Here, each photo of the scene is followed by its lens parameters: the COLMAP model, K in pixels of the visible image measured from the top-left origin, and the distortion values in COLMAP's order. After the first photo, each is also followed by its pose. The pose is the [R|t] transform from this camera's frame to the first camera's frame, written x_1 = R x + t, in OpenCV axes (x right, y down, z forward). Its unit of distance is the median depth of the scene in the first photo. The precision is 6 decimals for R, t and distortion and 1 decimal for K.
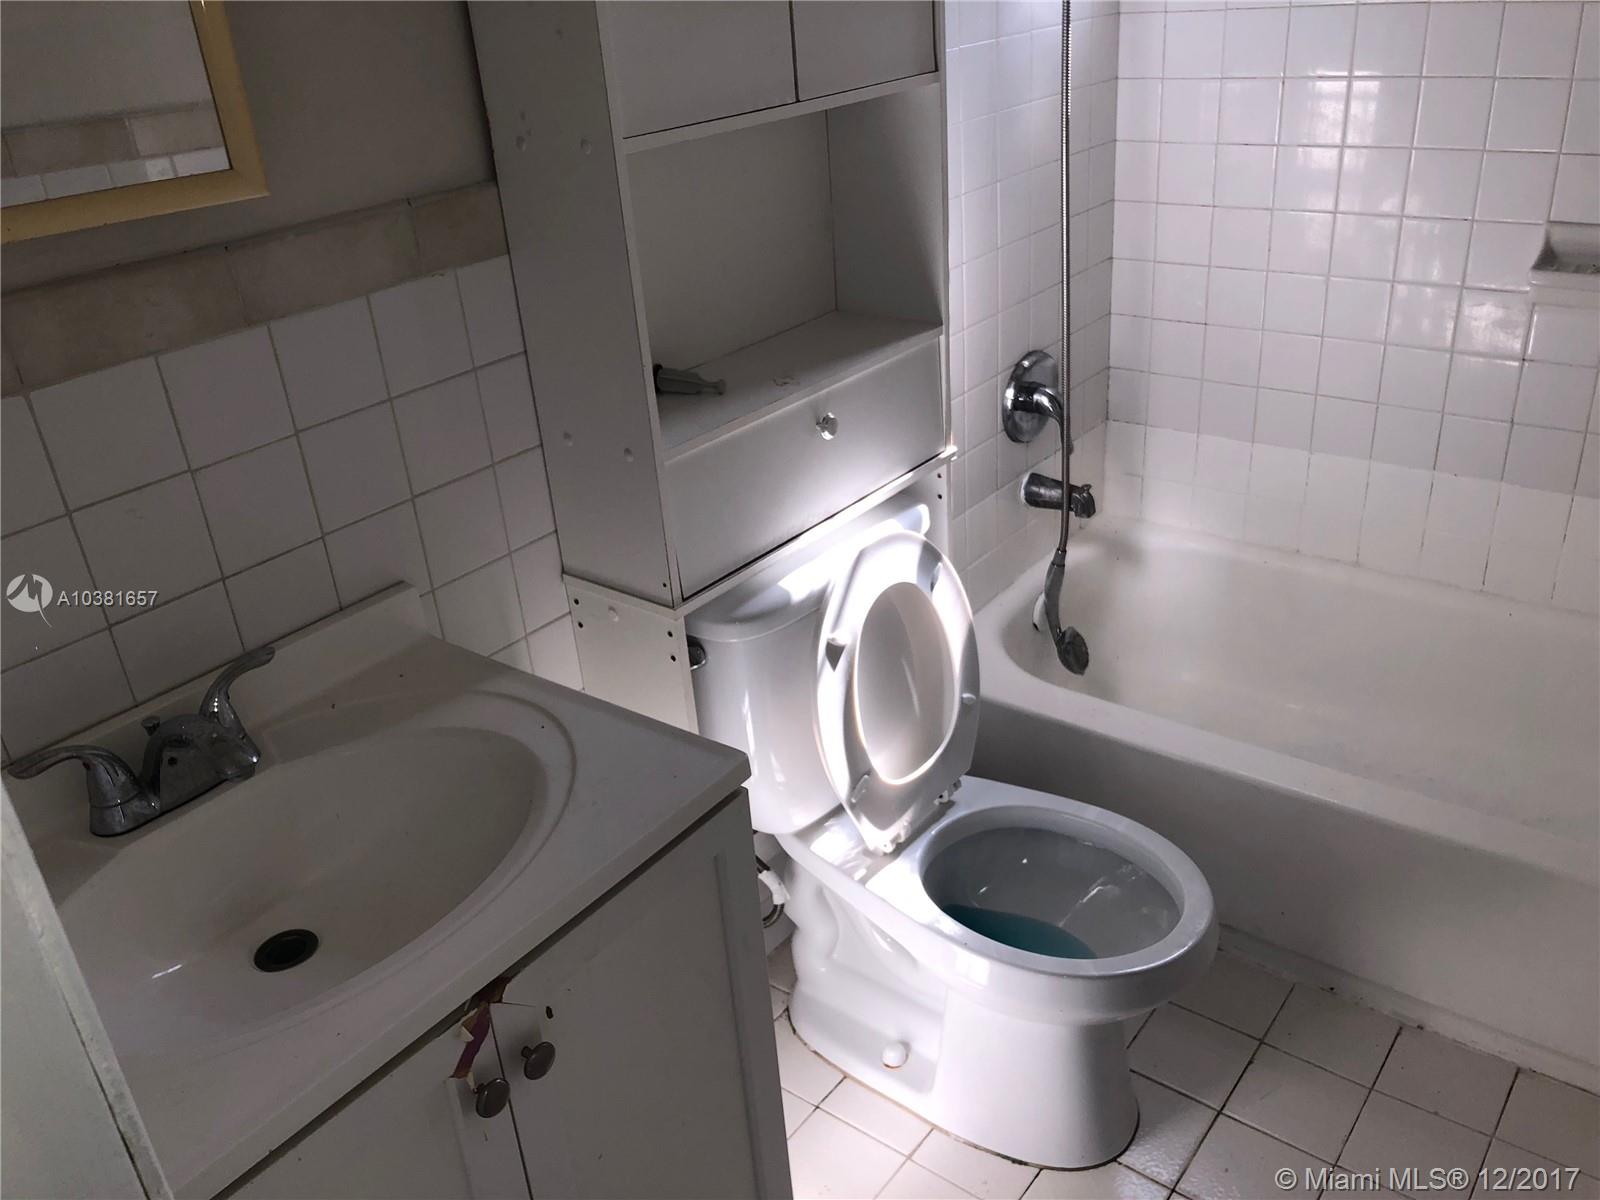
lens RADIAL K [[1312.1, 0, 810.6], [0, 1312.1, 588.0], [0, 0, 1]] dist [0.047593, -0.039307]
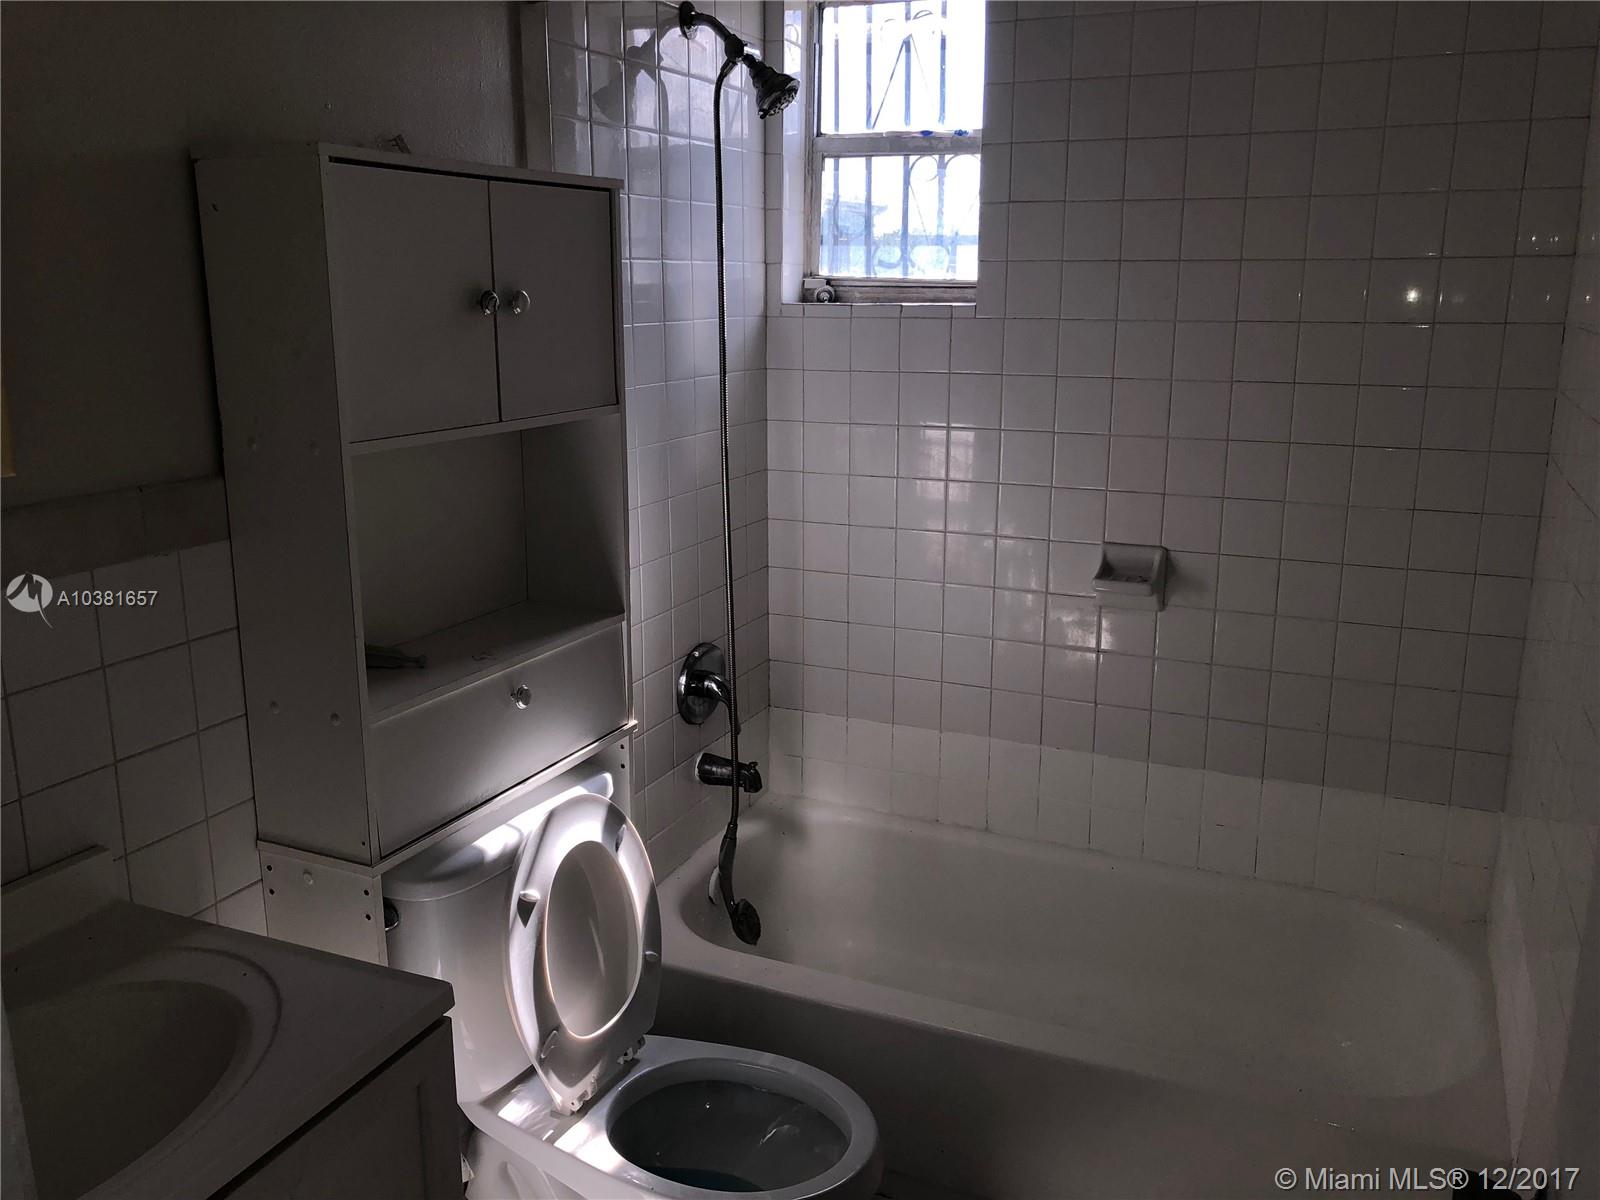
lens RADIAL K [[1312.1, 0, 789.9], [0, 1312.1, 584.3], [0, 0, 1]] dist [0.047593, -0.039307]
pose [[0.972967, 0.016133, 0.230380, -0.021567], [0.039491, 0.971242, -0.234798, 0.048072], [-0.227542, 0.237549, 0.944349, -0.109073]]
